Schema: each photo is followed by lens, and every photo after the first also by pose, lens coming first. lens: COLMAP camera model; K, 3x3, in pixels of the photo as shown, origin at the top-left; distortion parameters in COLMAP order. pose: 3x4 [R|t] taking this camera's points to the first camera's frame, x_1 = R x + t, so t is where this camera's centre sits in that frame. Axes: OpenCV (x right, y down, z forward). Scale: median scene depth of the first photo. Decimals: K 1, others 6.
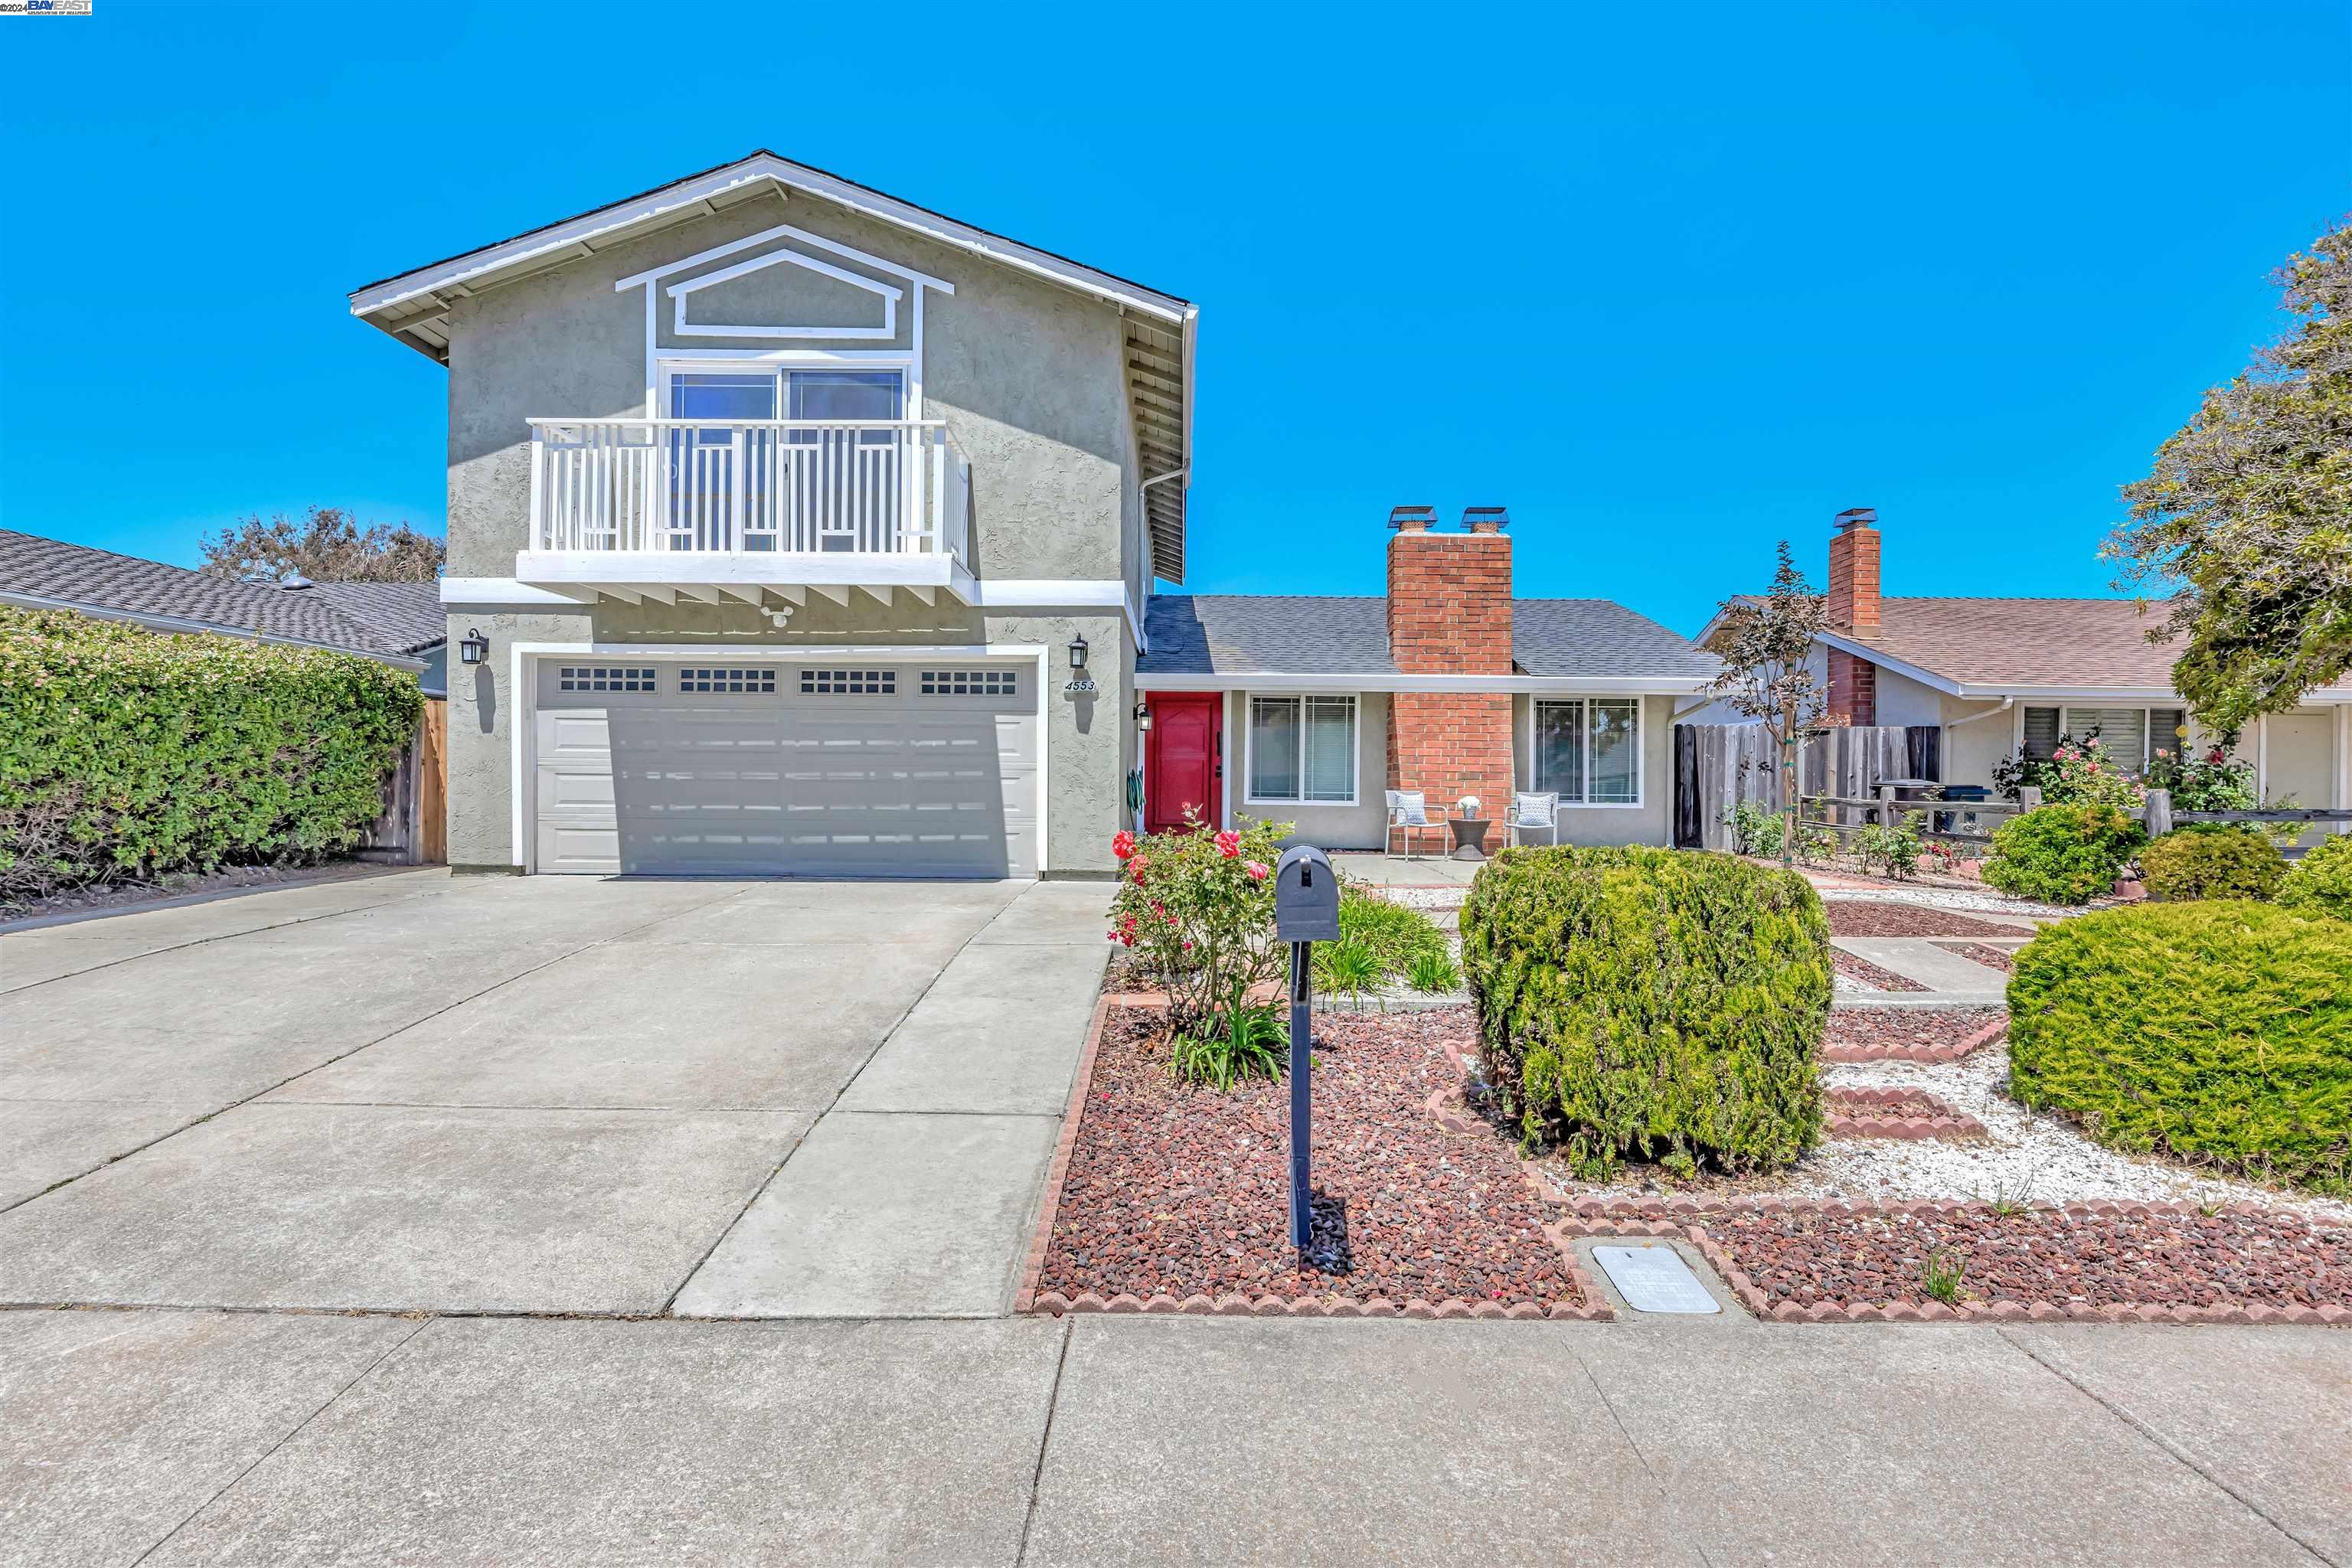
lens RADIAL K [[1165.8, 0, 1176.0], [0, 1165.8, 784.0], [0, 0, 1]] dist [-0.003114, 0.000169]
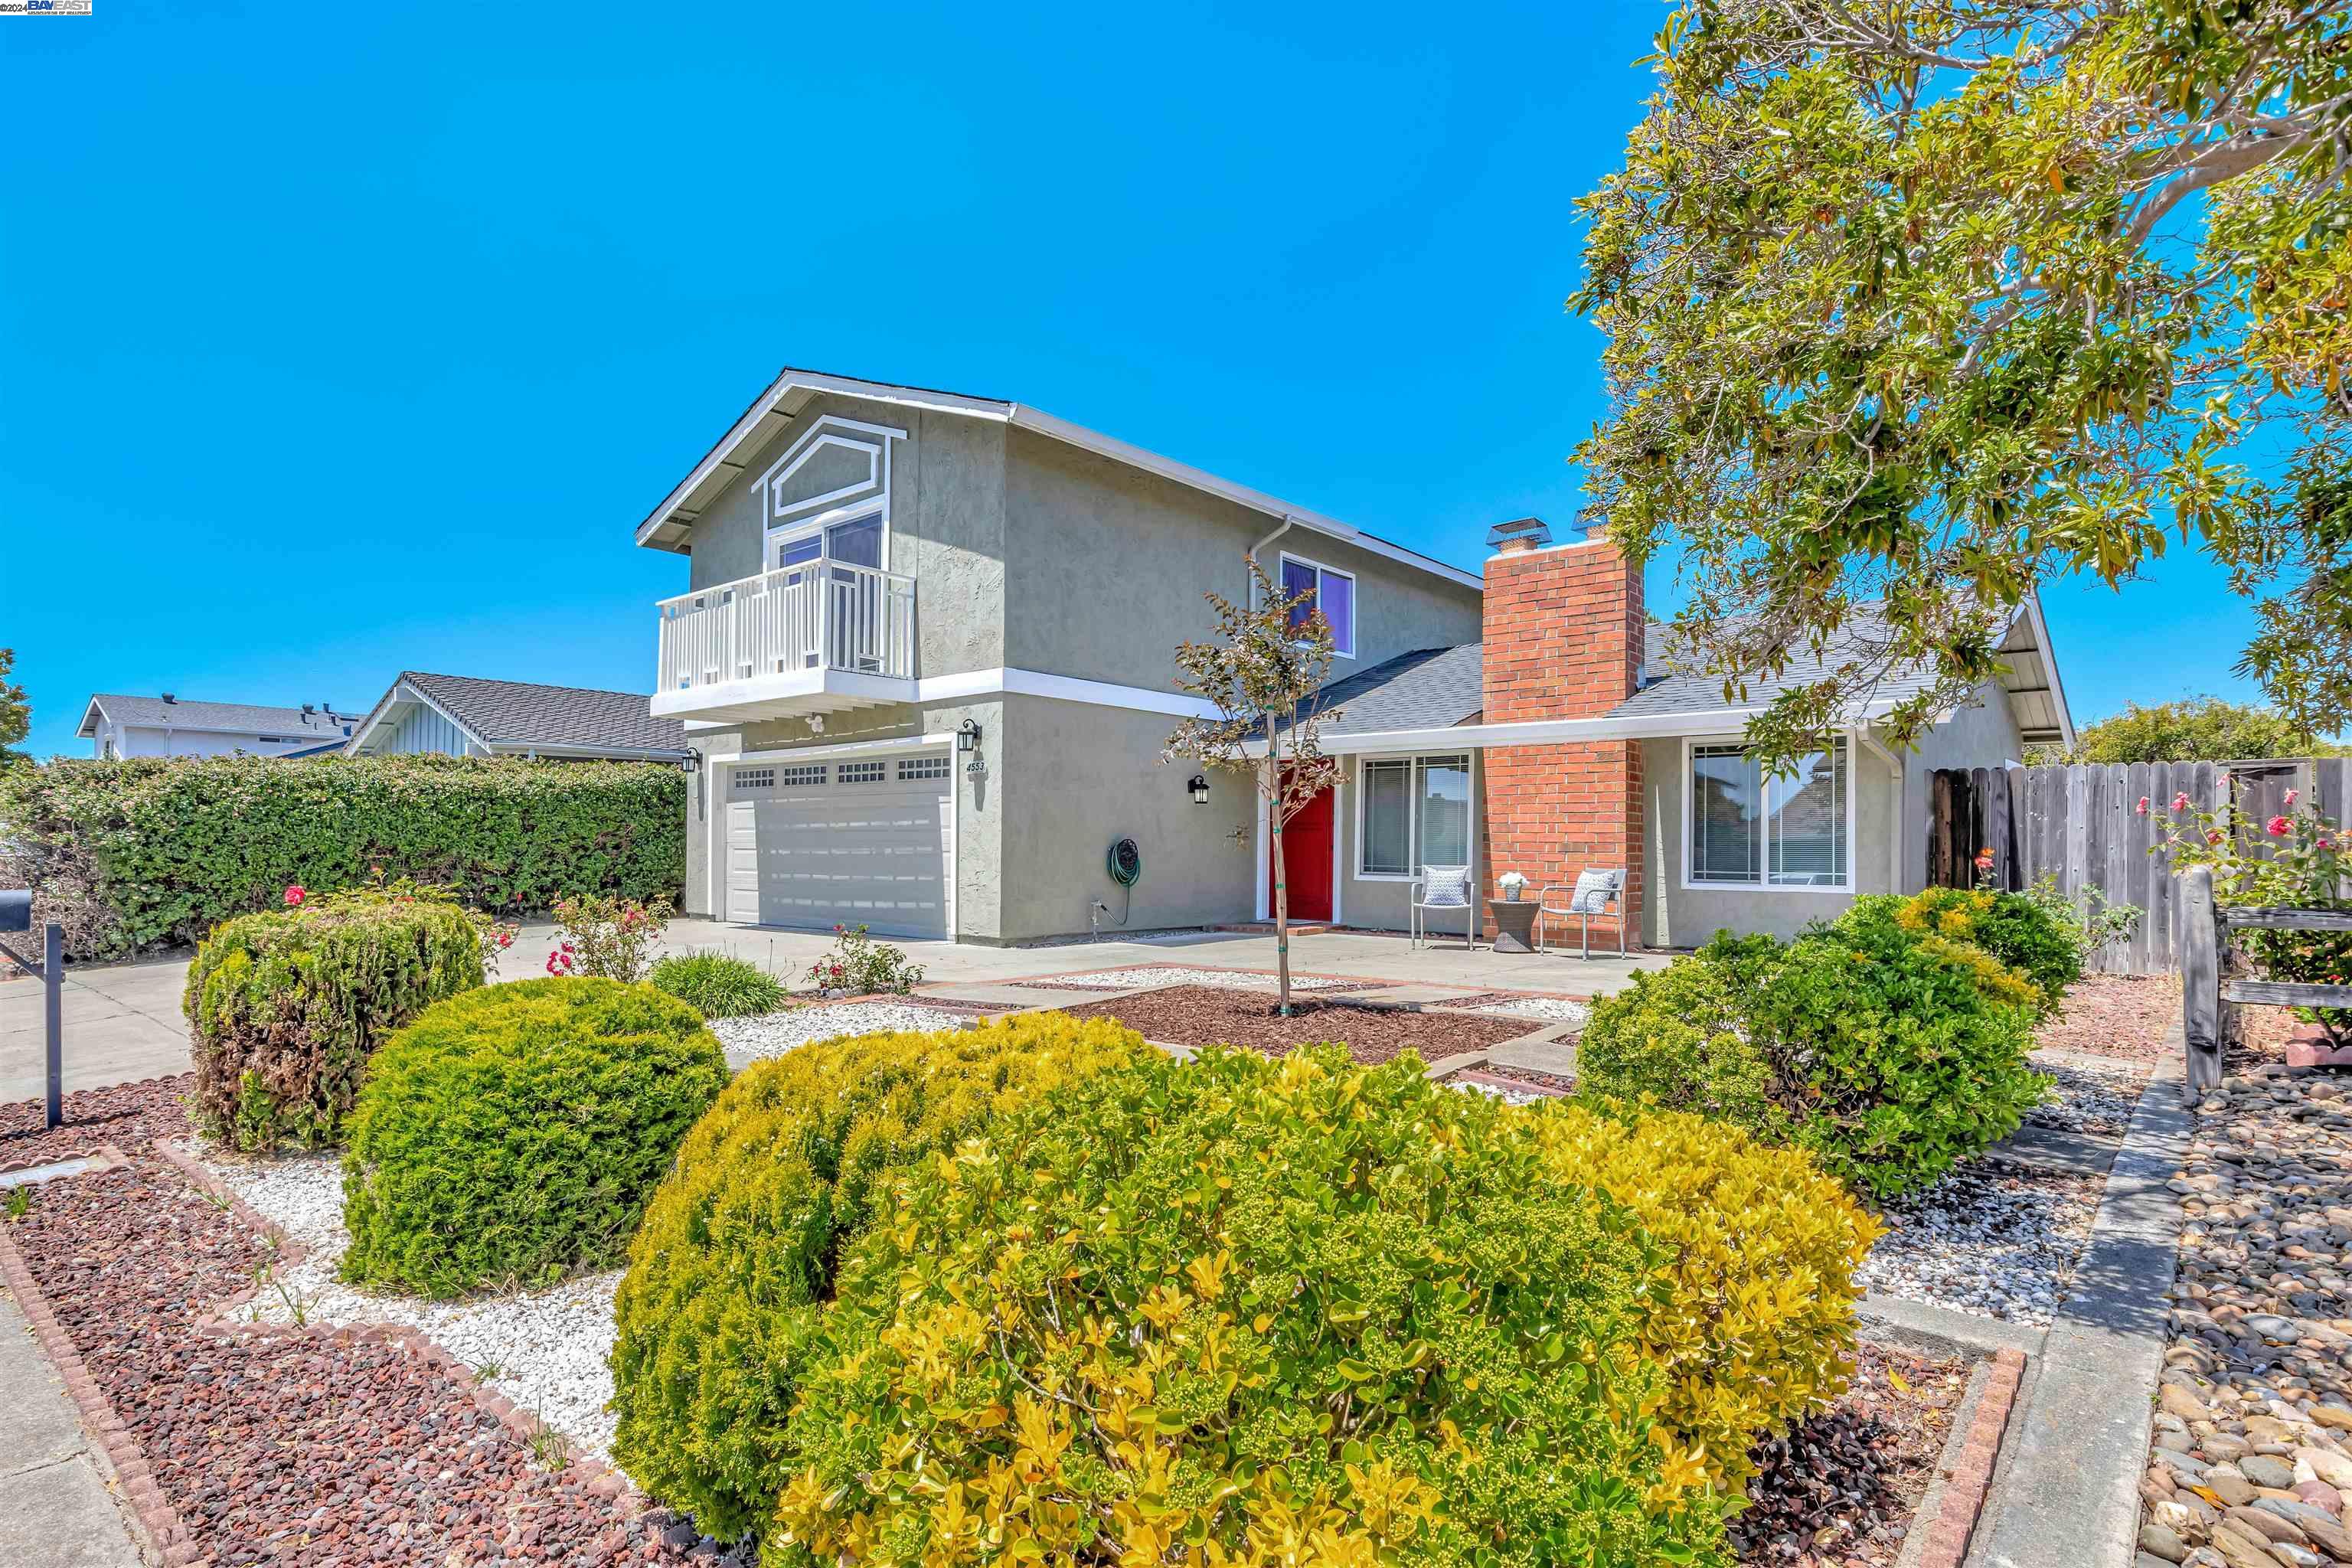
lens RADIAL K [[1225.8, 0, 1102.9], [0, 1225.8, 828.4], [0, 0, 1]] dist [-0.000062, 0.000114]
pose [[0.741360, -0.014458, -0.670952, 0.574937], [-0.001835, 0.999721, -0.023570, 0.000458], [0.671105, 0.018705, 0.741126, 0.165576]]
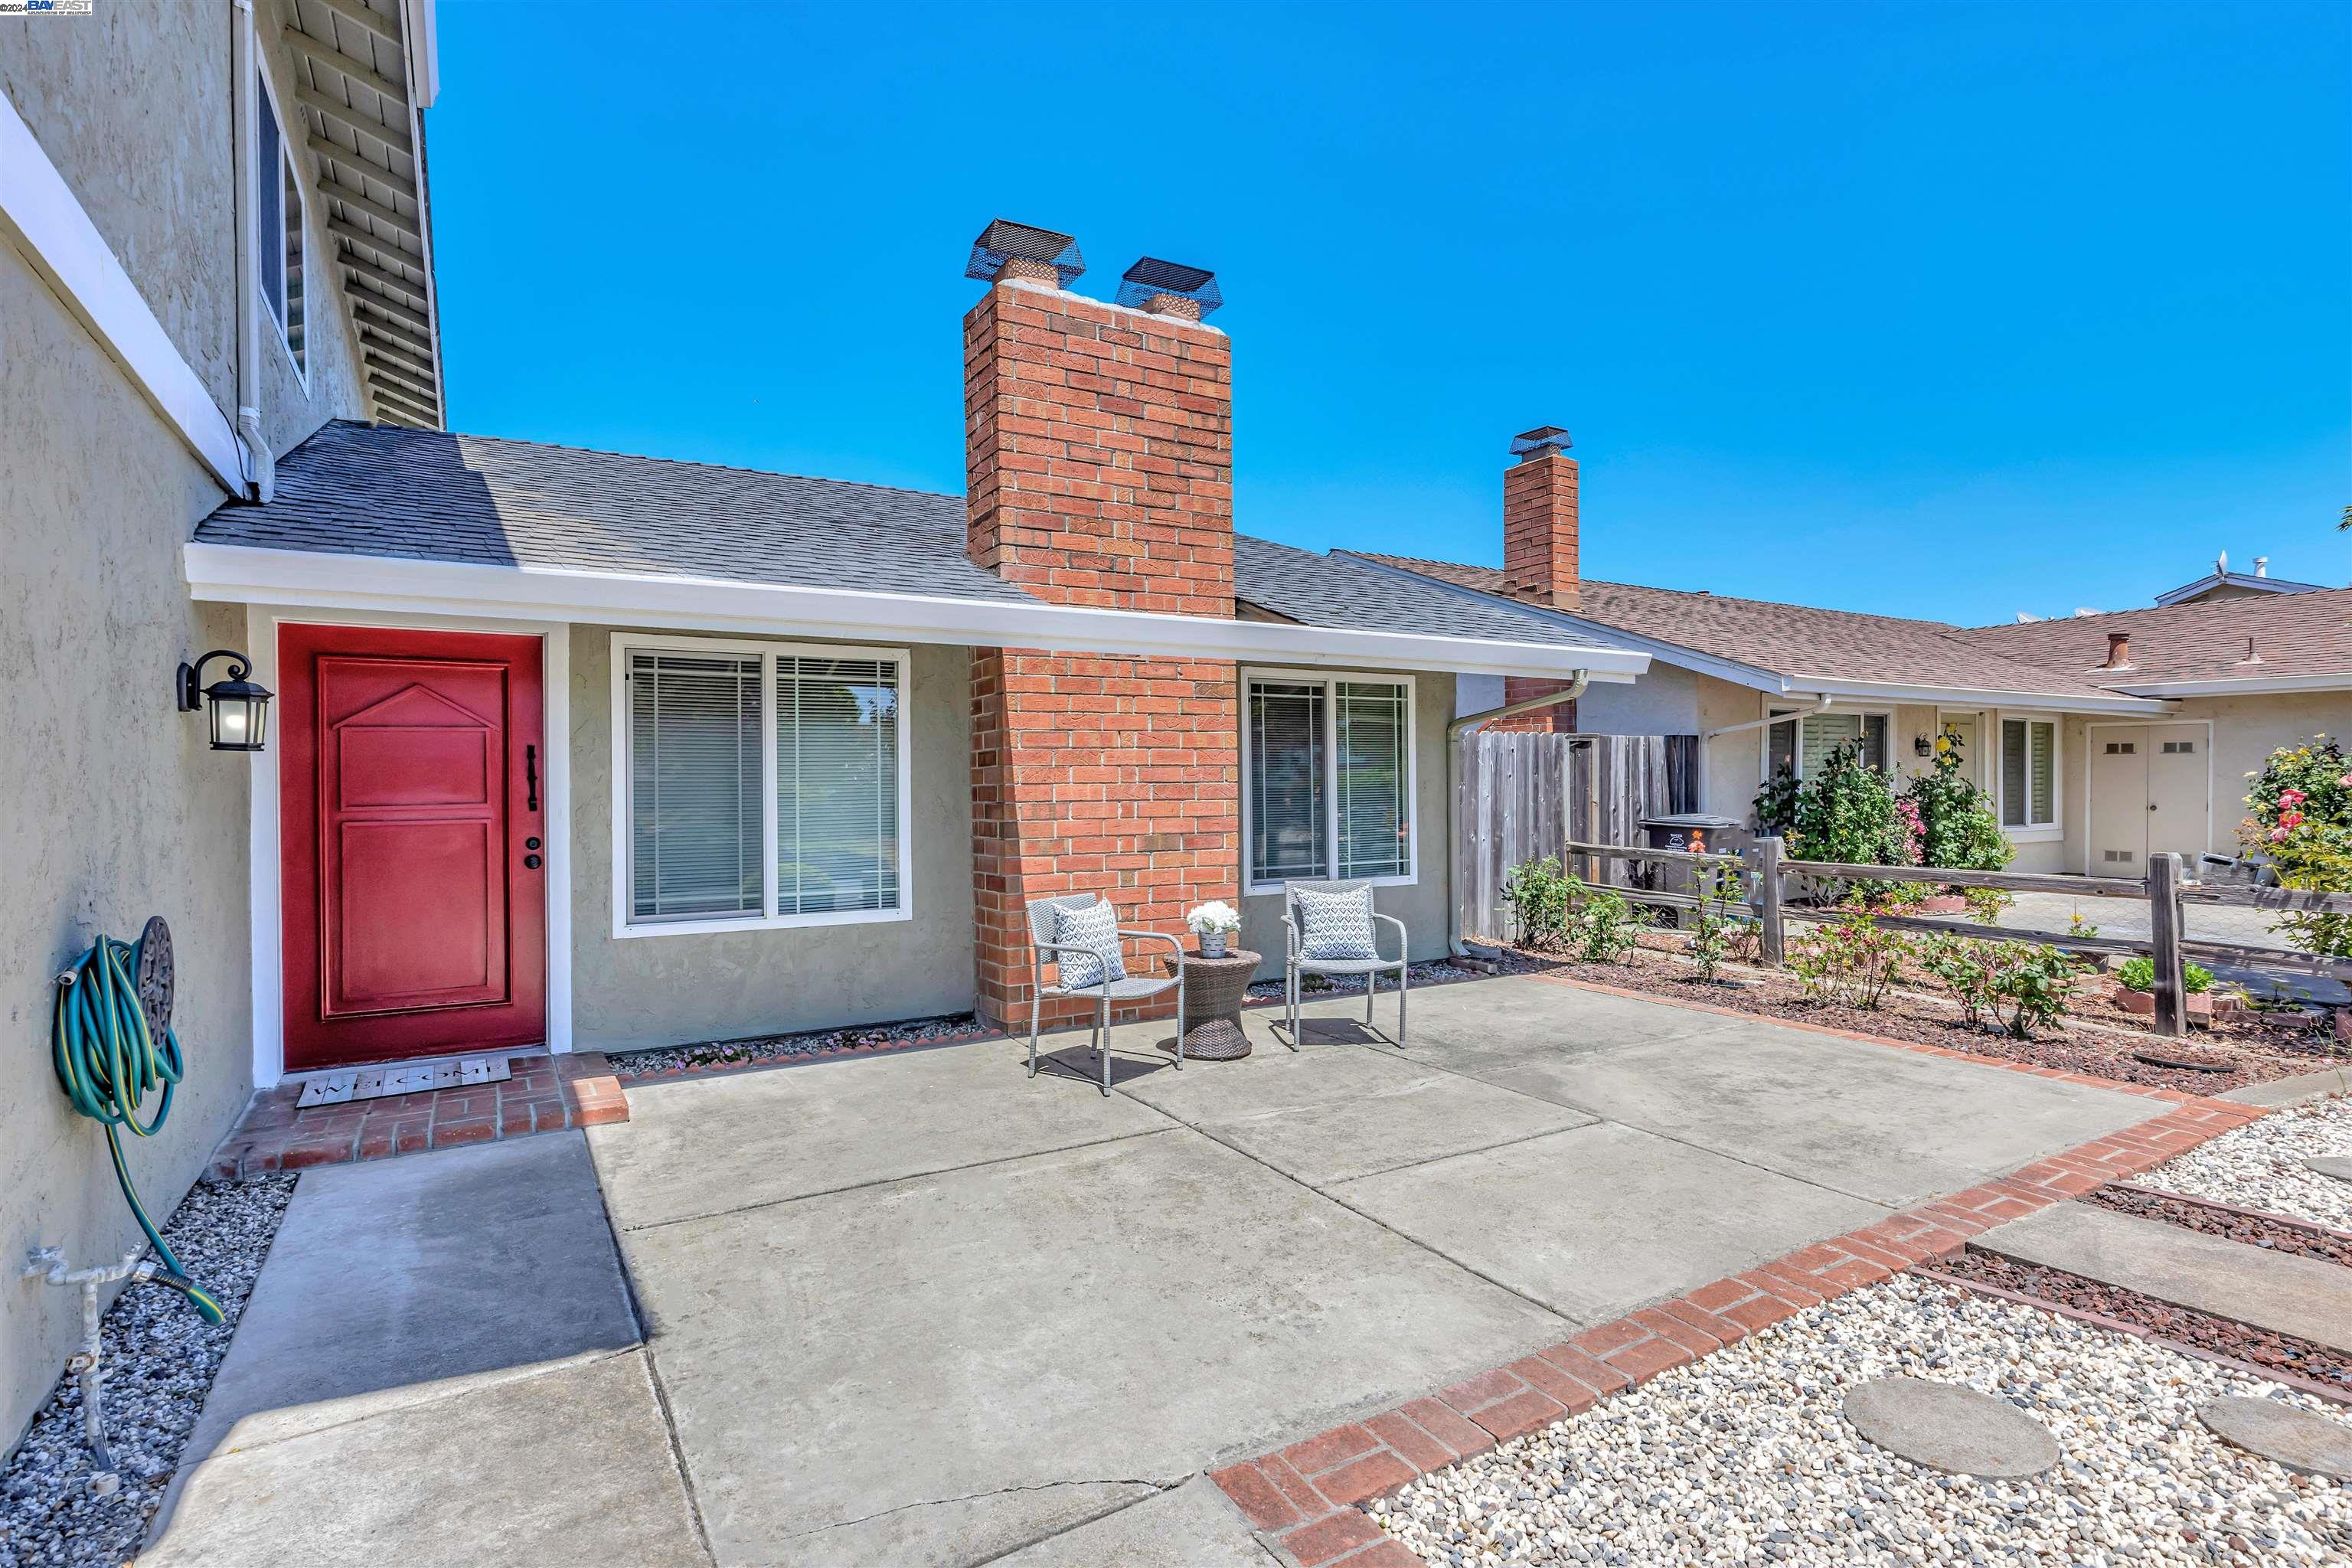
lens RADIAL K [[1165.8, 0, 1176.0], [0, 1165.8, 784.0], [0, 0, 1]] dist [-0.003114, 0.000169]
pose [[0.854570, -0.018051, 0.519022, 0.020165], [0.016162, 0.999836, 0.008162, -0.033735], [-0.519084, 0.001413, 0.854722, 0.606670]]
